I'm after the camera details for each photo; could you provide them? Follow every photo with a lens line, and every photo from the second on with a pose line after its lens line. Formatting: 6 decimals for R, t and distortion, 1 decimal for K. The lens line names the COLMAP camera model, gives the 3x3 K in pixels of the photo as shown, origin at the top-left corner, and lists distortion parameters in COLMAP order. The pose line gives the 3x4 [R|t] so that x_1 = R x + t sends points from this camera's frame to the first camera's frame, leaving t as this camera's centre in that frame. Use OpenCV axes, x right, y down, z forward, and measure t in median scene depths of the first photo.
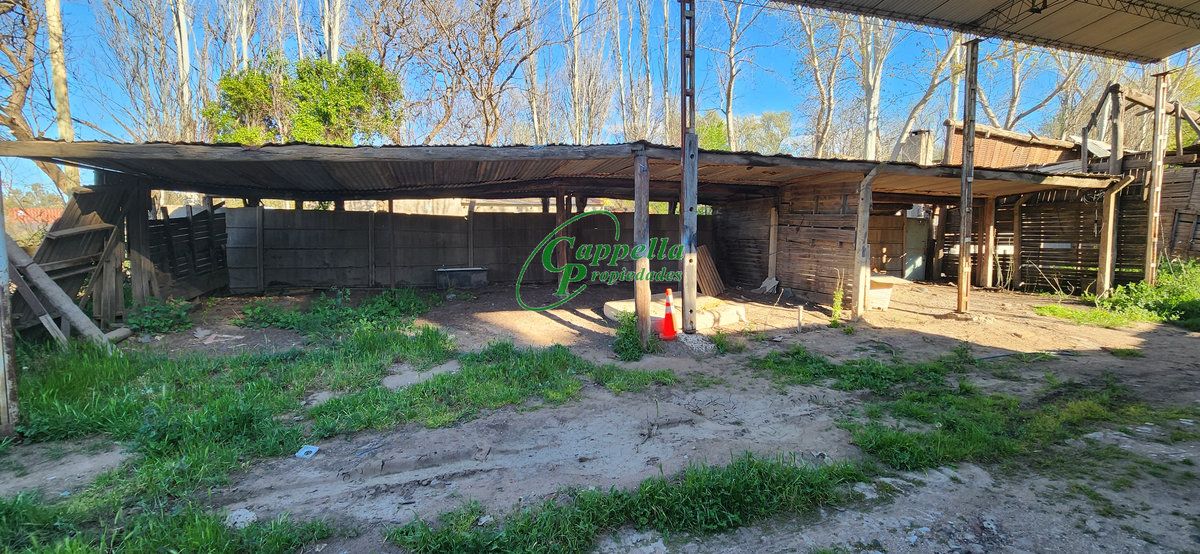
lens RADIAL K [[486.2, 0, 596.8], [0, 486.2, 274.5], [0, 0, 1]] dist [0.002093, -0.000924]
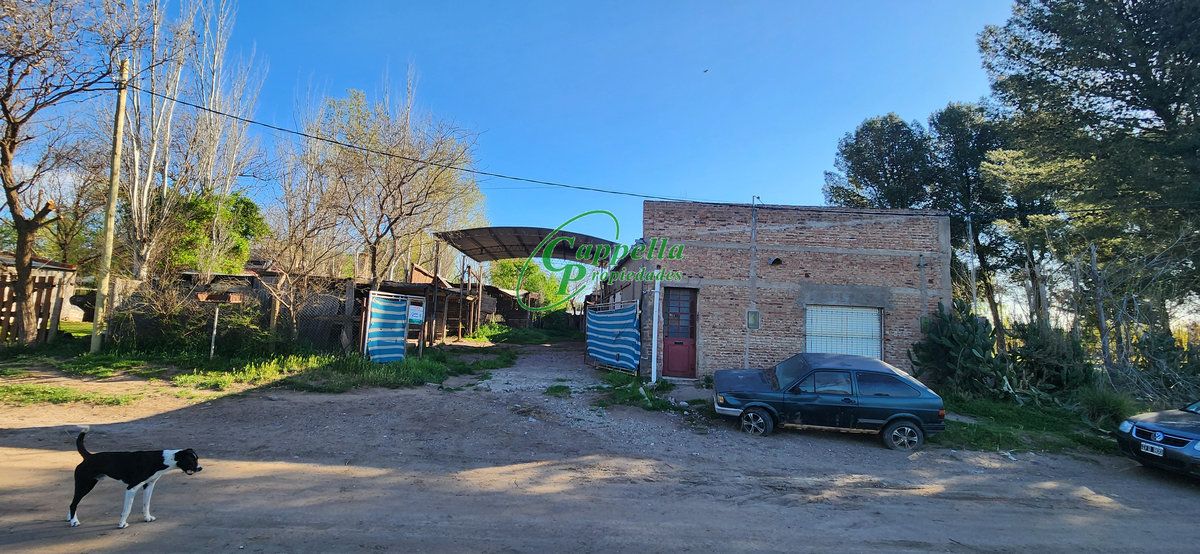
lens RADIAL K [[486.2, 0, 594.7], [0, 486.2, 274.5], [0, 0, 1]] dist [0.002093, -0.000924]
pose [[0.258178, 0.101624, 0.960738, -2.545456], [0.044493, 0.992146, -0.116903, 0.077741], [-0.965072, 0.072928, 0.251629, -0.789296]]
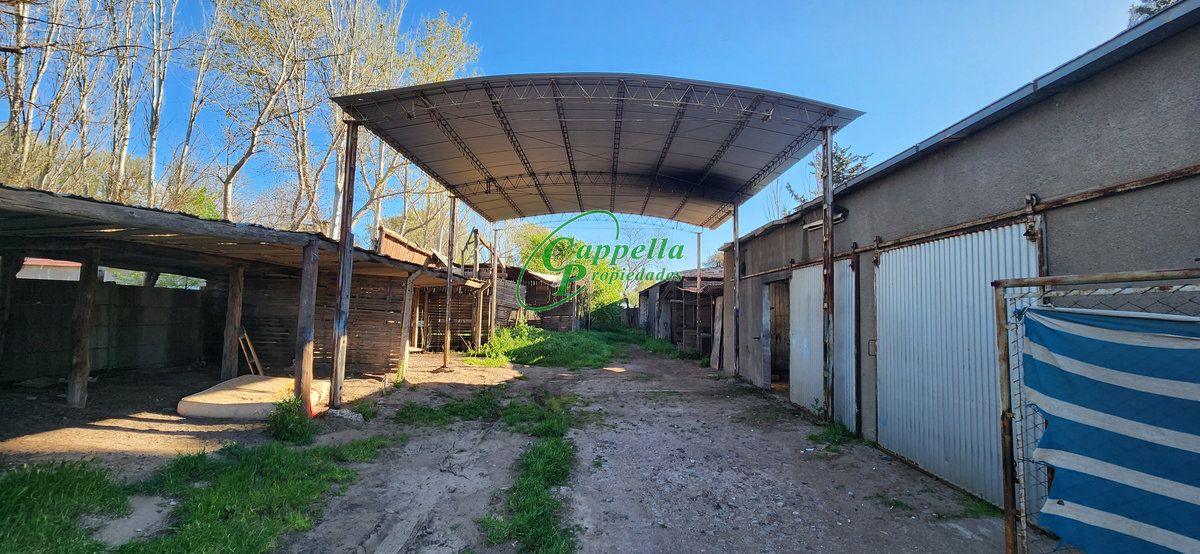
lens RADIAL K [[486.2, 0, 599.4], [0, 486.2, 284.6], [0, 0, 1]] dist [0.002093, -0.000924]
pose [[0.316147, 0.060898, 0.946754, -0.695881], [0.055118, 0.995073, -0.082411, -0.035132], [-0.947108, 0.078237, 0.311232, 0.075303]]
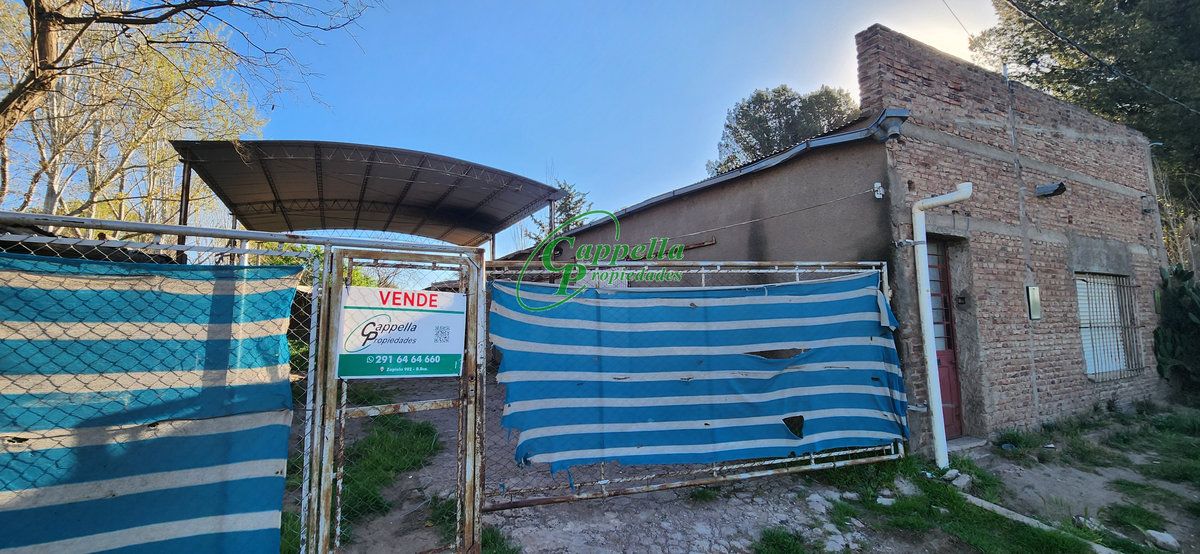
lens RADIAL K [[486.2, 0, 597.1], [0, 486.2, 270.8], [0, 0, 1]] dist [0.002093, -0.000924]
pose [[-0.182256, 0.102562, 0.977887, -1.343225], [0.099769, 0.991341, -0.085379, -0.006519], [-0.978176, 0.082003, -0.190910, 0.108831]]
